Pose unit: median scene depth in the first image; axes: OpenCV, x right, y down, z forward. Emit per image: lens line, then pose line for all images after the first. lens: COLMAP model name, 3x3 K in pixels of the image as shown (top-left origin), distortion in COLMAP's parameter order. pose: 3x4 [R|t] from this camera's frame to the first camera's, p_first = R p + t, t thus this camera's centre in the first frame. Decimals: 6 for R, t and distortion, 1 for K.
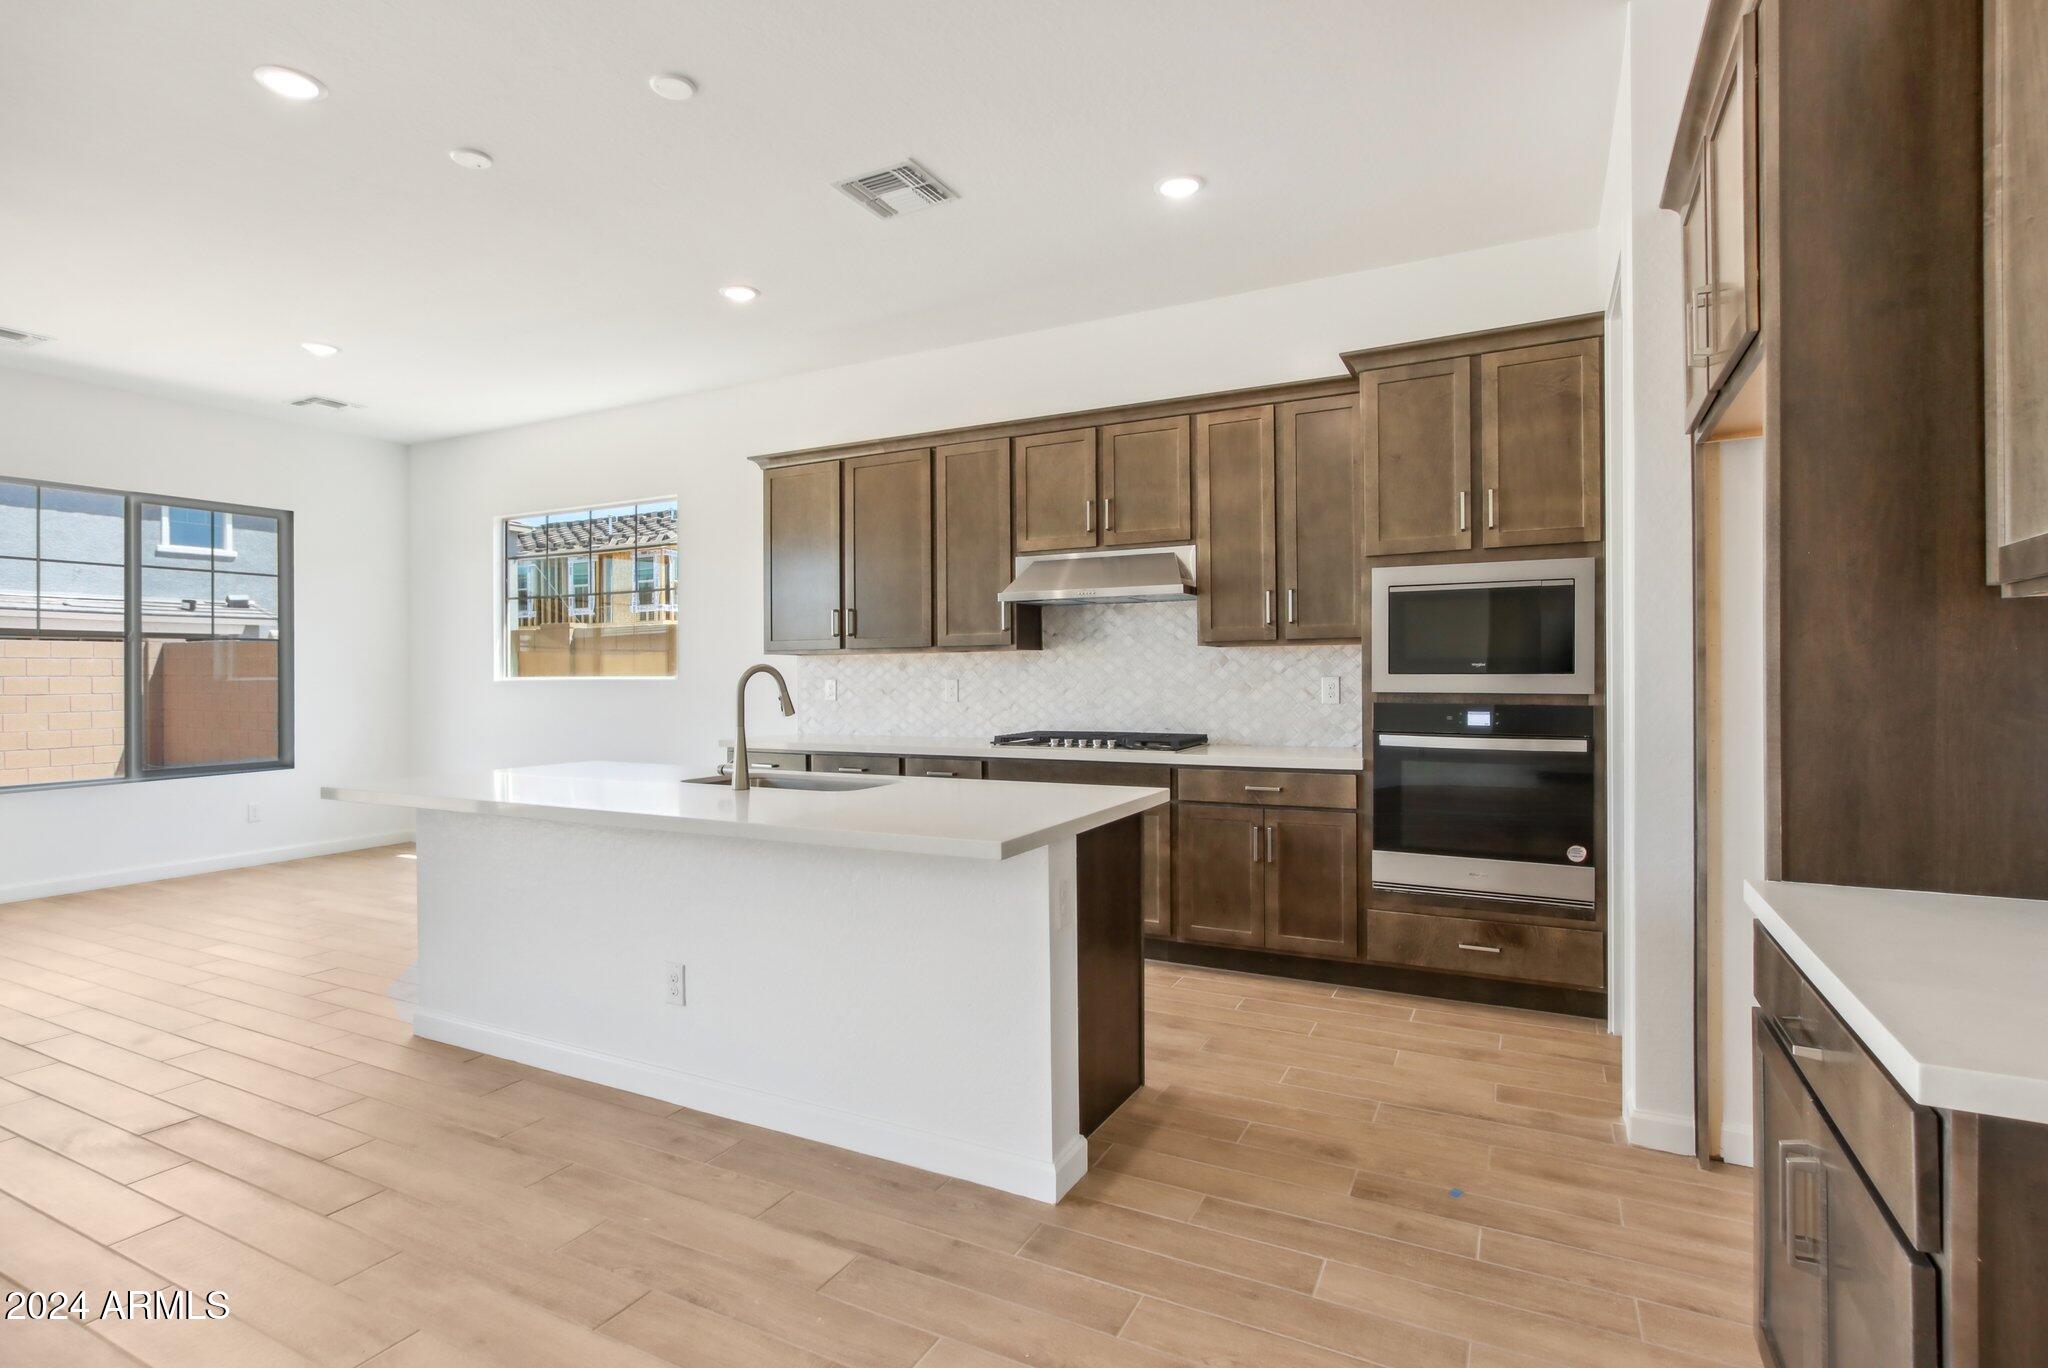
lens RADIAL K [[1041.4, 0, 1024.0], [0, 1041.4, 684.0], [0, 0, 1]] dist [0.016649, 0.000325]
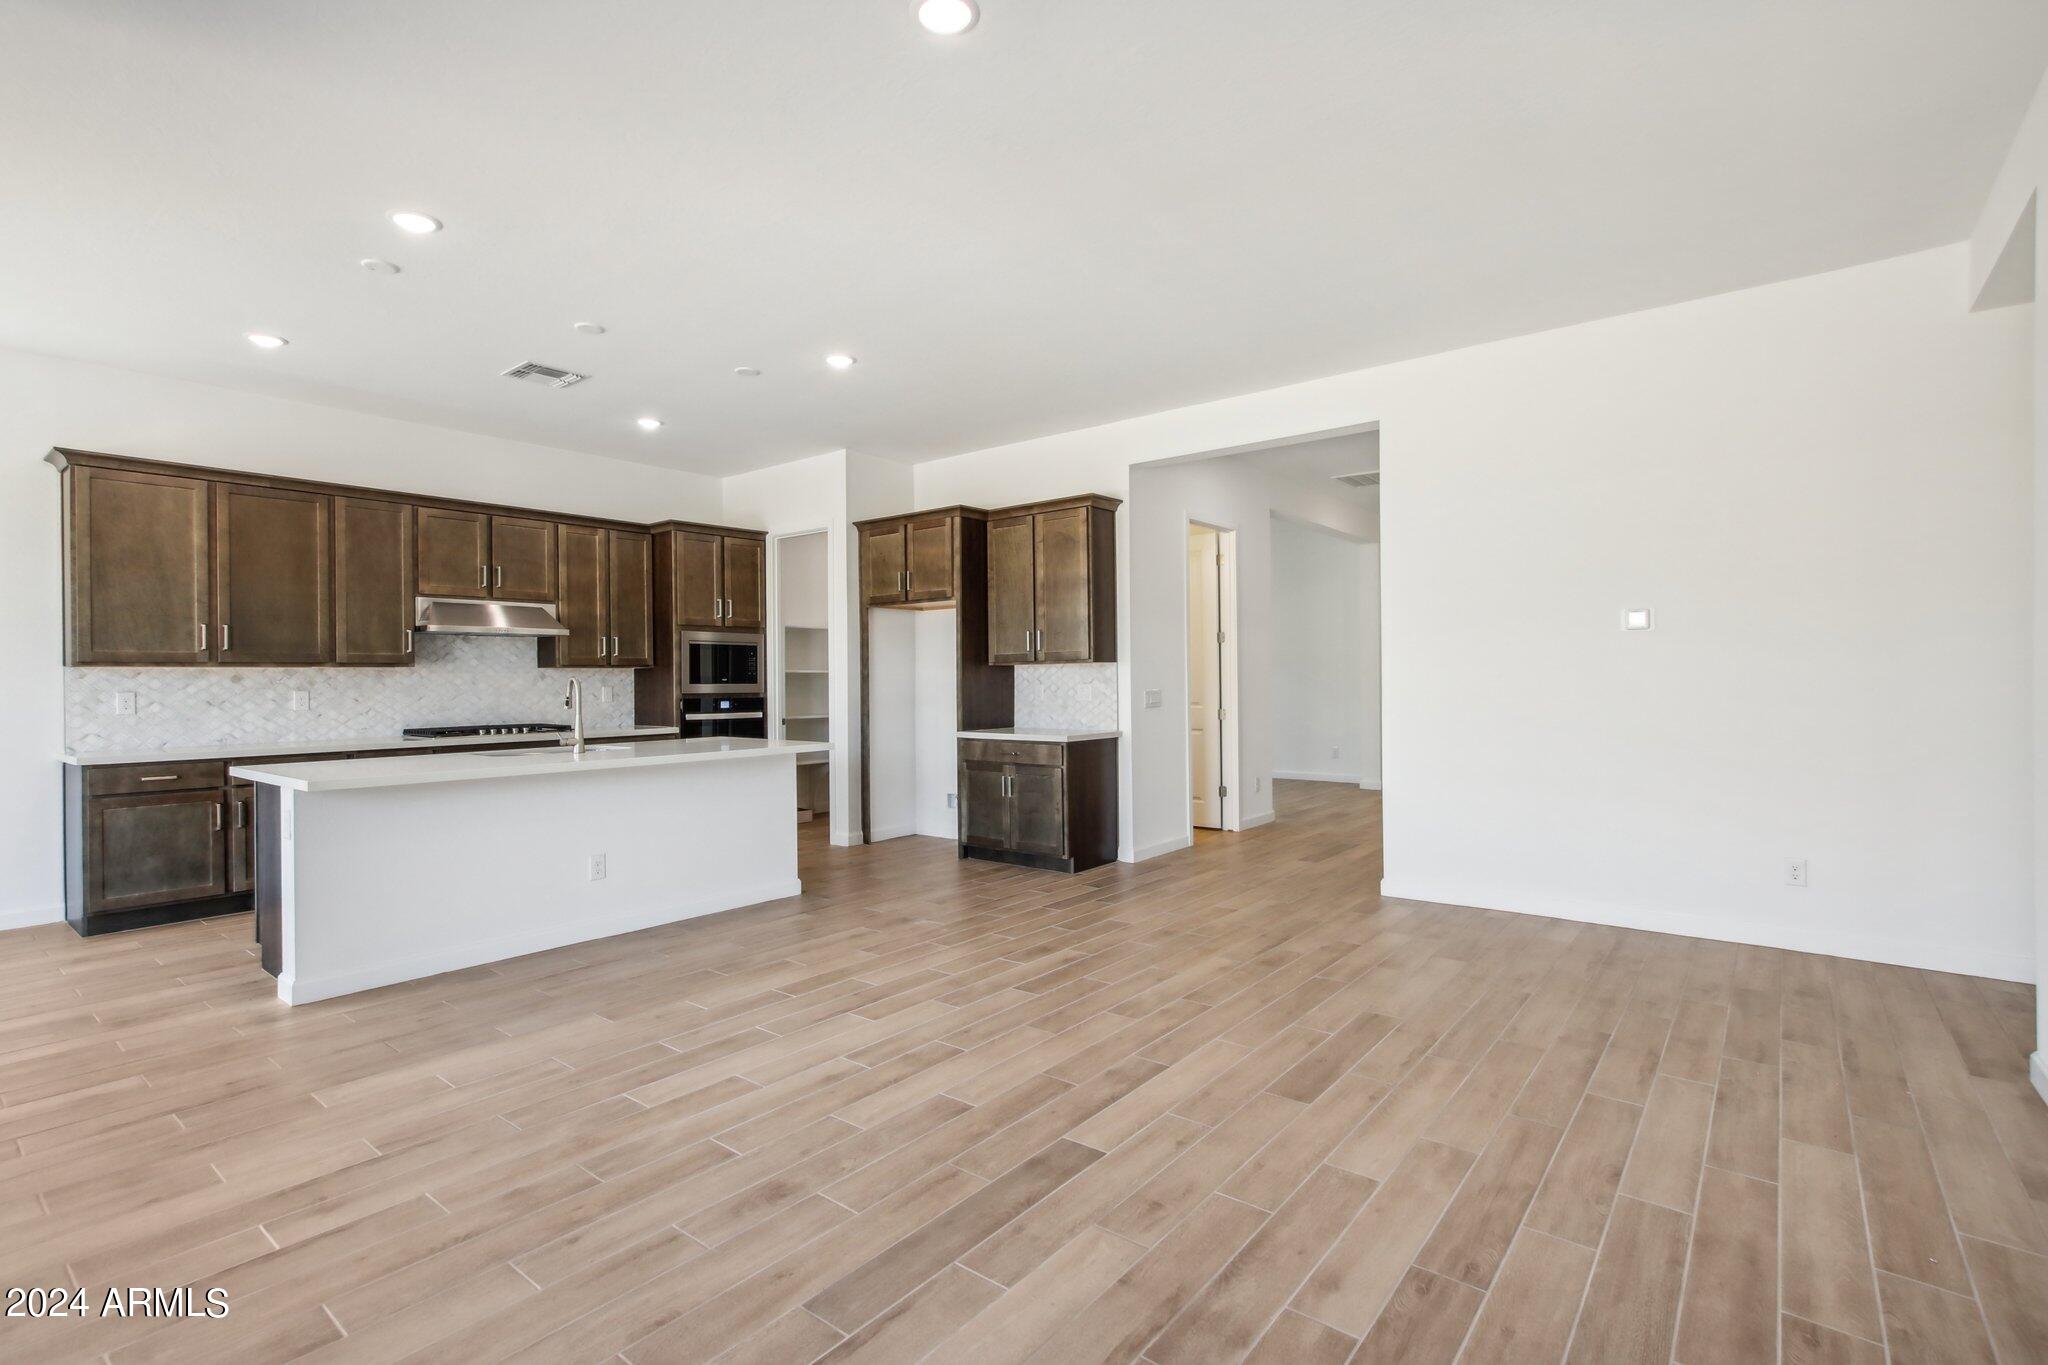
lens RADIAL K [[995.5, 0, 1038.3], [0, 995.5, 683.1], [0, 0, 1]] dist [-0.024742, 0.000314]
pose [[0.149224, 0.000670, 0.988803, -1.132547], [0.016460, 0.999860, -0.003162, 0.004194], [-0.988666, 0.016747, 0.149192, 0.037931]]
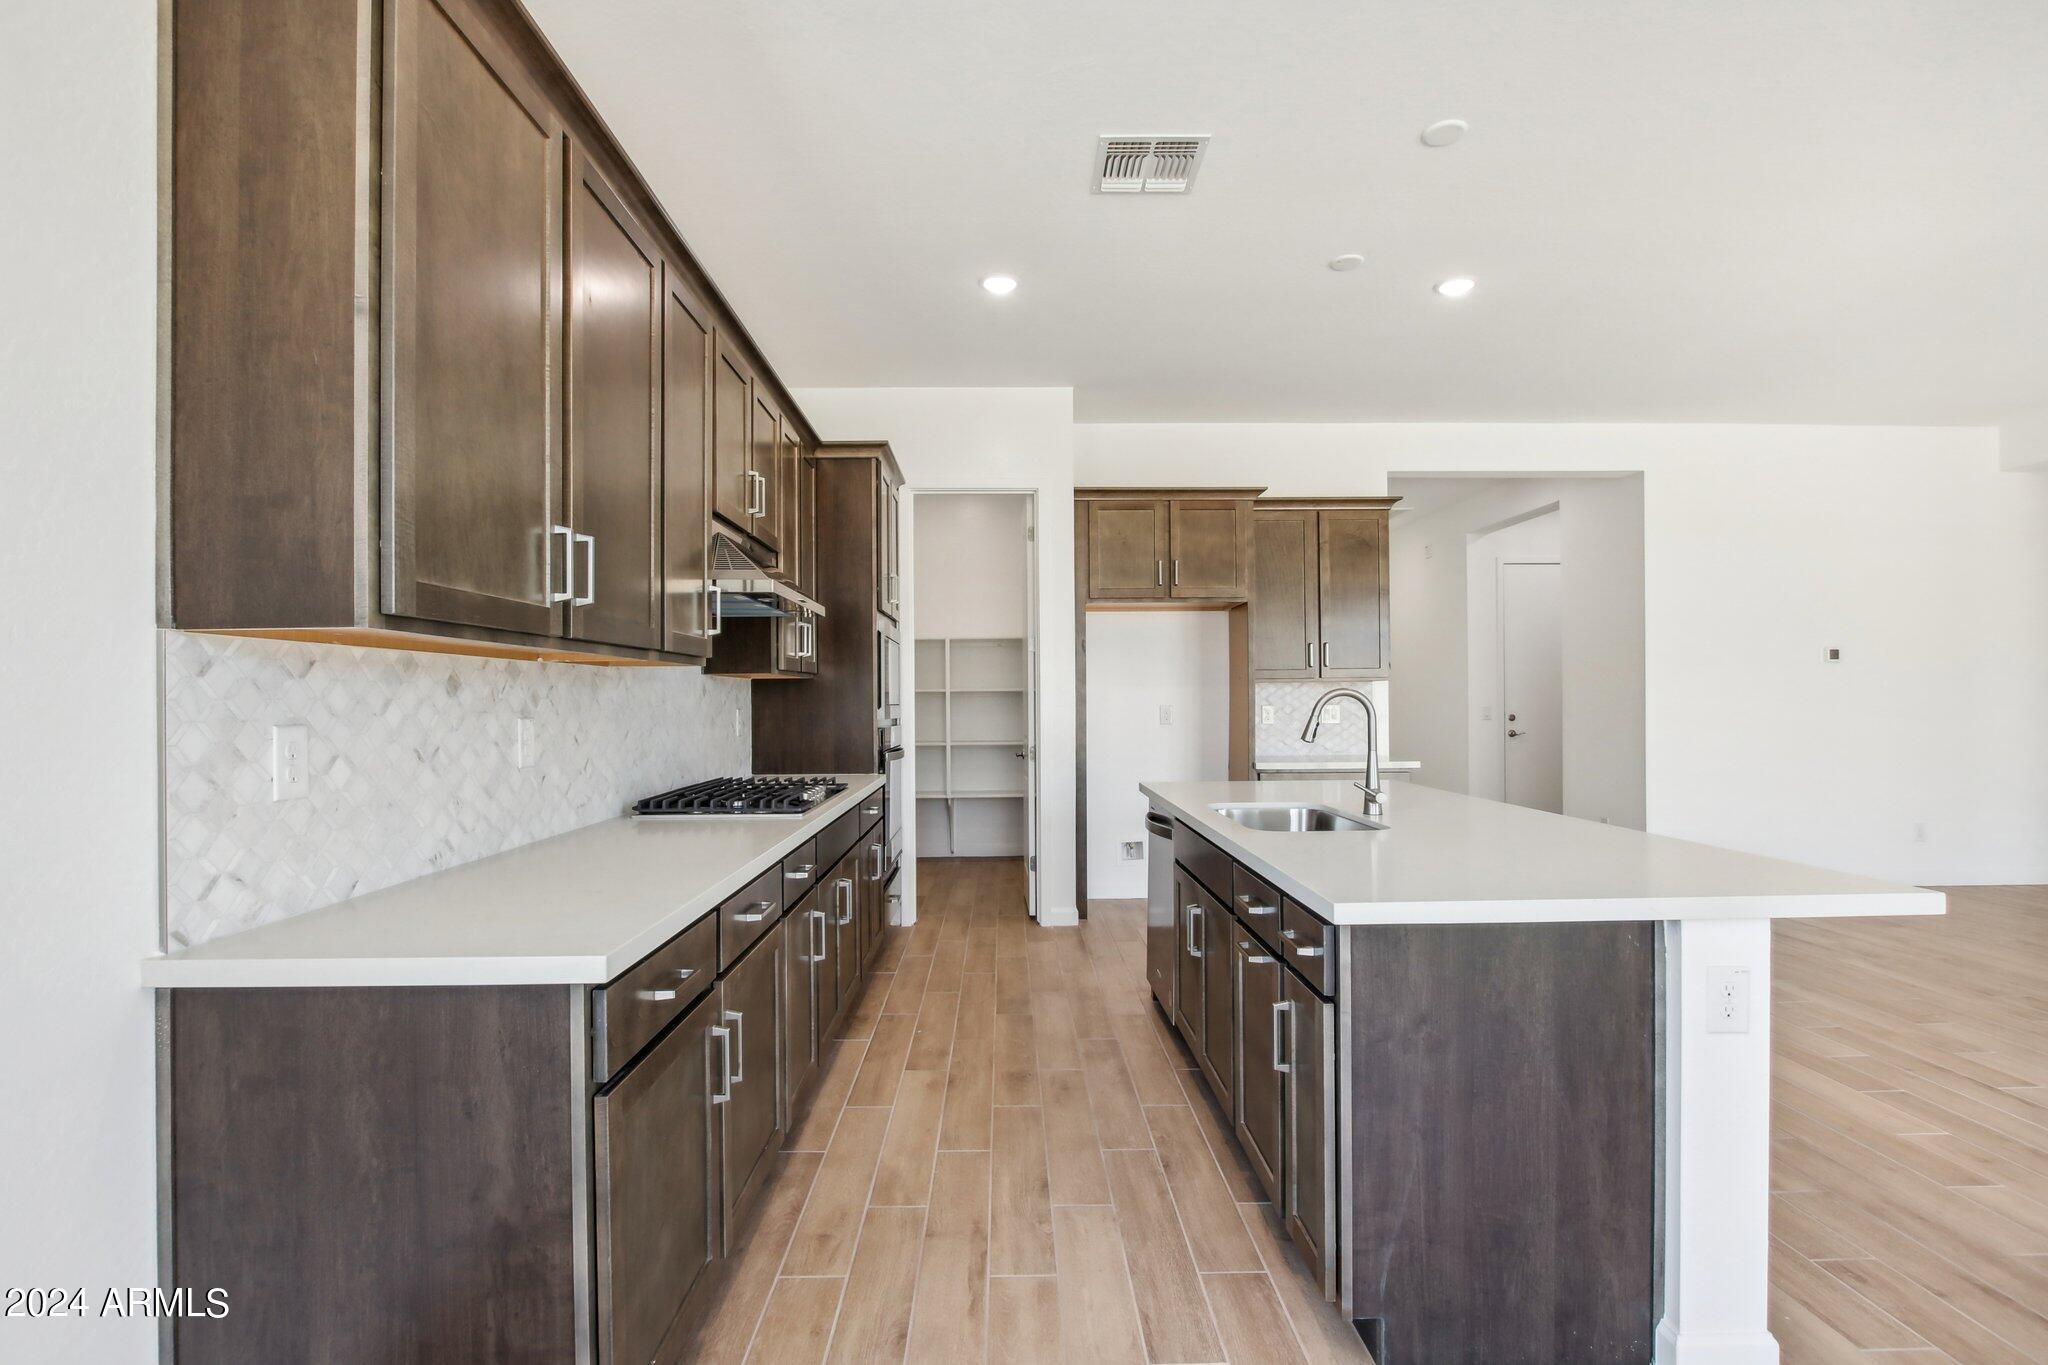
lens RADIAL K [[995.5, 0, 1038.3], [0, 995.5, 683.1], [0, 0, 1]] dist [-0.024742, 0.000314]
pose [[-0.519825, 0.021354, 0.854006, -0.624760], [0.015415, 0.999759, -0.015615, -0.010746], [-0.854134, 0.005047, -0.520029, 1.149300]]
